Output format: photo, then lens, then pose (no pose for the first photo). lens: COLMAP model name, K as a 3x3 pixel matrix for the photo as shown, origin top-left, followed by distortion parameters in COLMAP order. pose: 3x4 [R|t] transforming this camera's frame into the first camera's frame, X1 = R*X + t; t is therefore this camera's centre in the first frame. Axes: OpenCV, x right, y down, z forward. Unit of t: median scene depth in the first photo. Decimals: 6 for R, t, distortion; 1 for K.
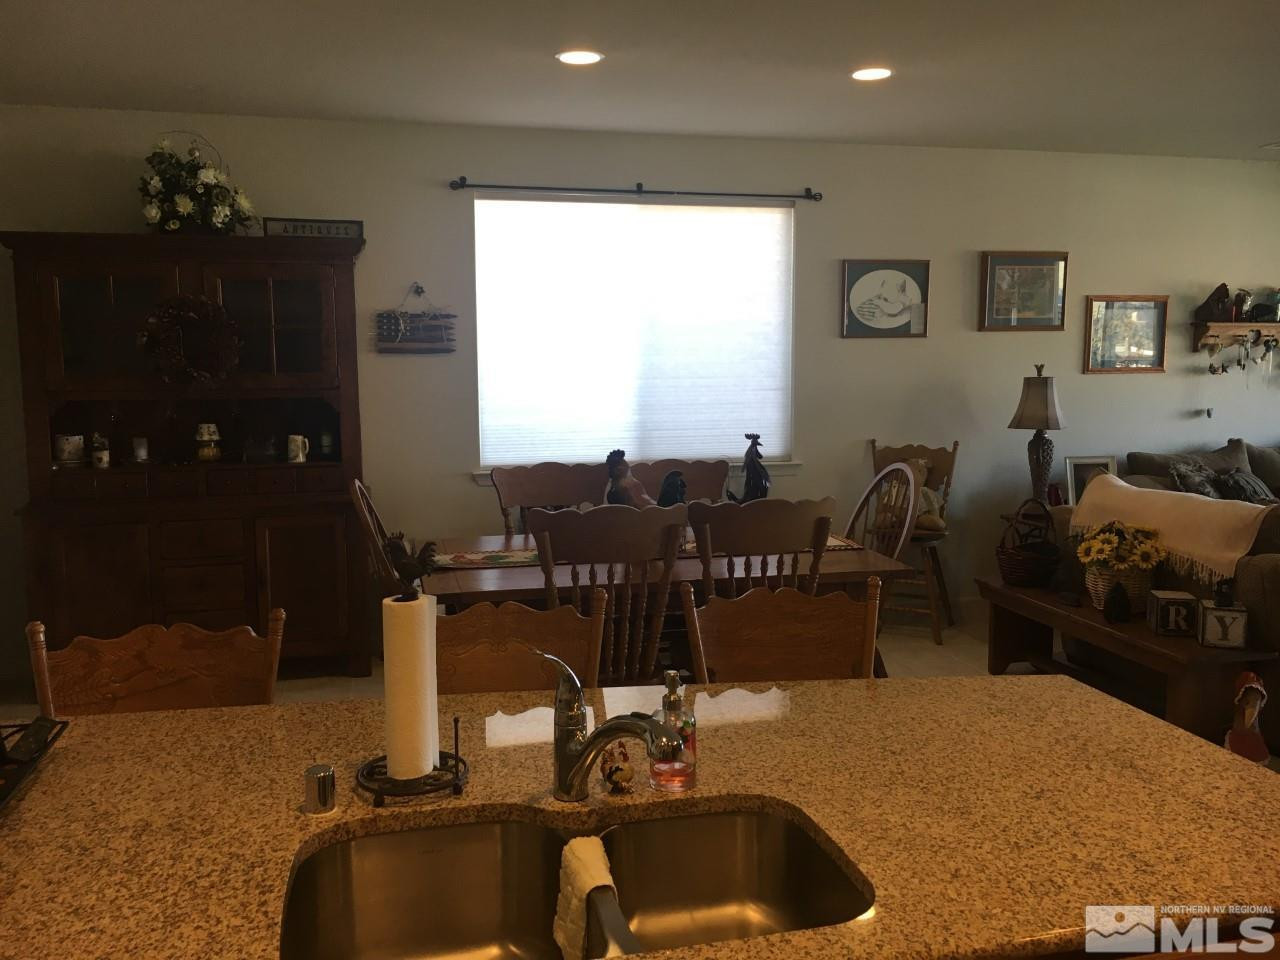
lens RADIAL K [[1093.2, 0, 640.0], [0, 1093.2, 480.0], [0, 0, 1]] dist [0.063412, 0.004054]
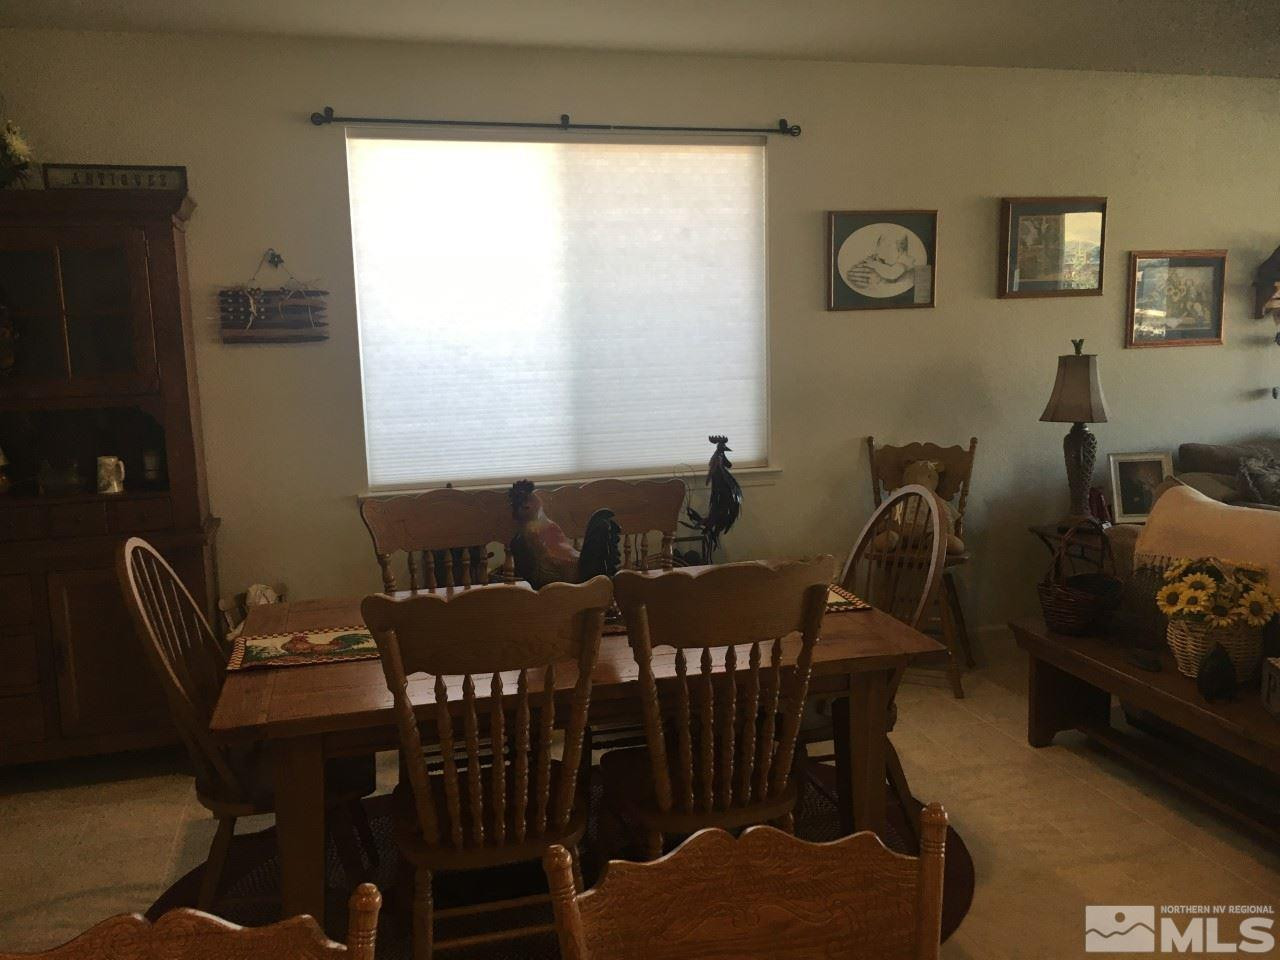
lens RADIAL K [[1111.0, 0, 640.0], [0, 1111.0, 480.0], [0, 0, 1]] dist [0.071593, -0.056537]
pose [[0.999513, -0.023397, 0.020665, 0.029014], [0.022864, 0.999408, 0.025694, -0.032070], [-0.021254, -0.025209, 0.999456, 0.200305]]
